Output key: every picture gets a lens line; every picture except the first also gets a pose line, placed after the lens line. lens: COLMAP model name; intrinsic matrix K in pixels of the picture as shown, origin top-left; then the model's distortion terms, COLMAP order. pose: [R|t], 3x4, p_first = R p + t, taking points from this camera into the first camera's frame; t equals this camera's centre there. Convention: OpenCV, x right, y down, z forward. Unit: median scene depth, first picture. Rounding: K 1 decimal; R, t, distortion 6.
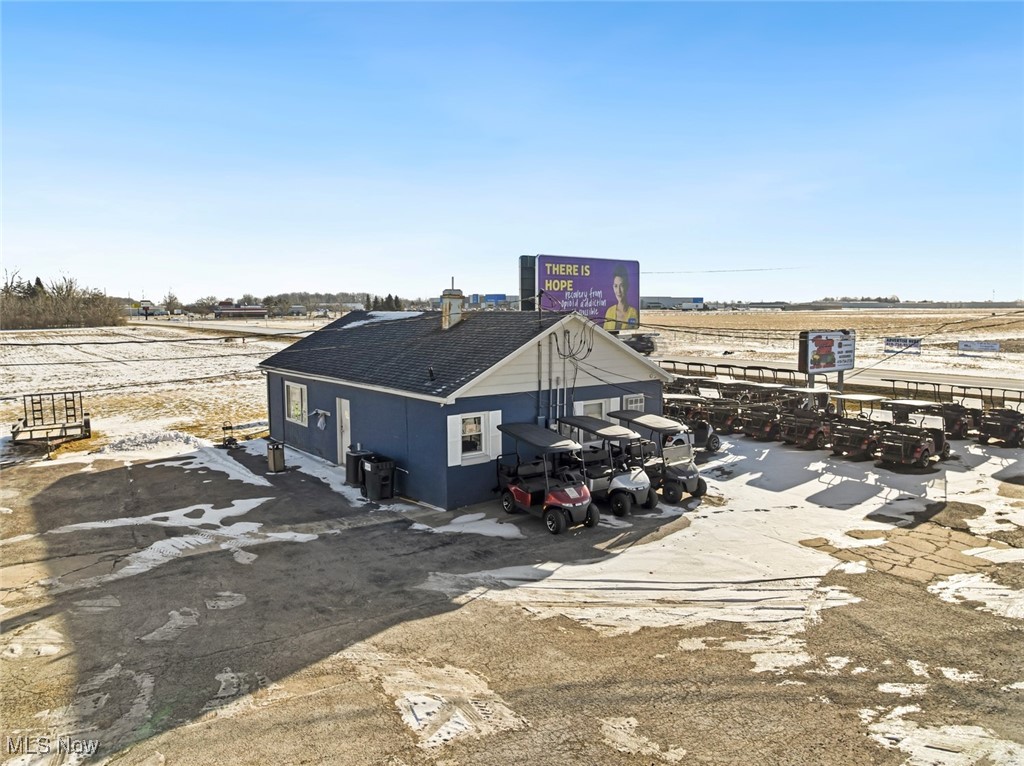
lens RADIAL K [[724.3, 0, 515.3], [0, 724.3, 375.7], [0, 0, 1]] dist [-0.039047, 0.006903]
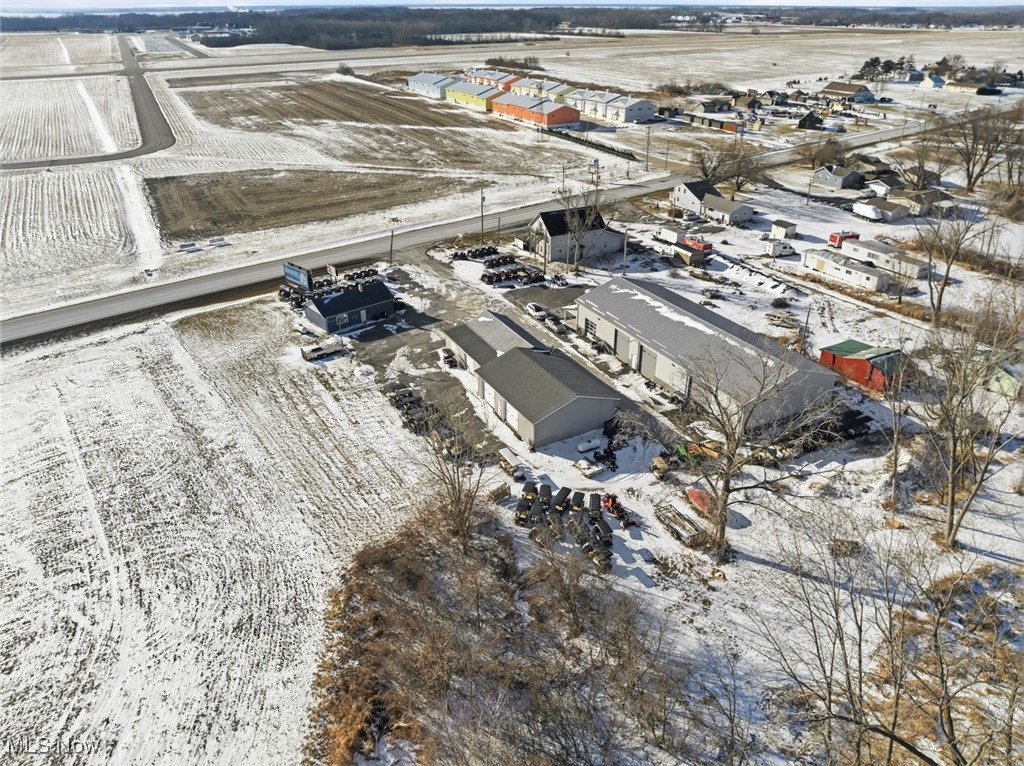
lens RADIAL K [[721.4, 0, 515.5], [0, 721.4, 377.0], [0, 0, 1]] dist [-0.025628, -0.020500]
pose [[-0.051697, -0.458672, 0.887101, -6.270733], [0.094397, 0.882067, 0.461570, -2.255568], [-0.994191, 0.107601, -0.002303, -0.106141]]
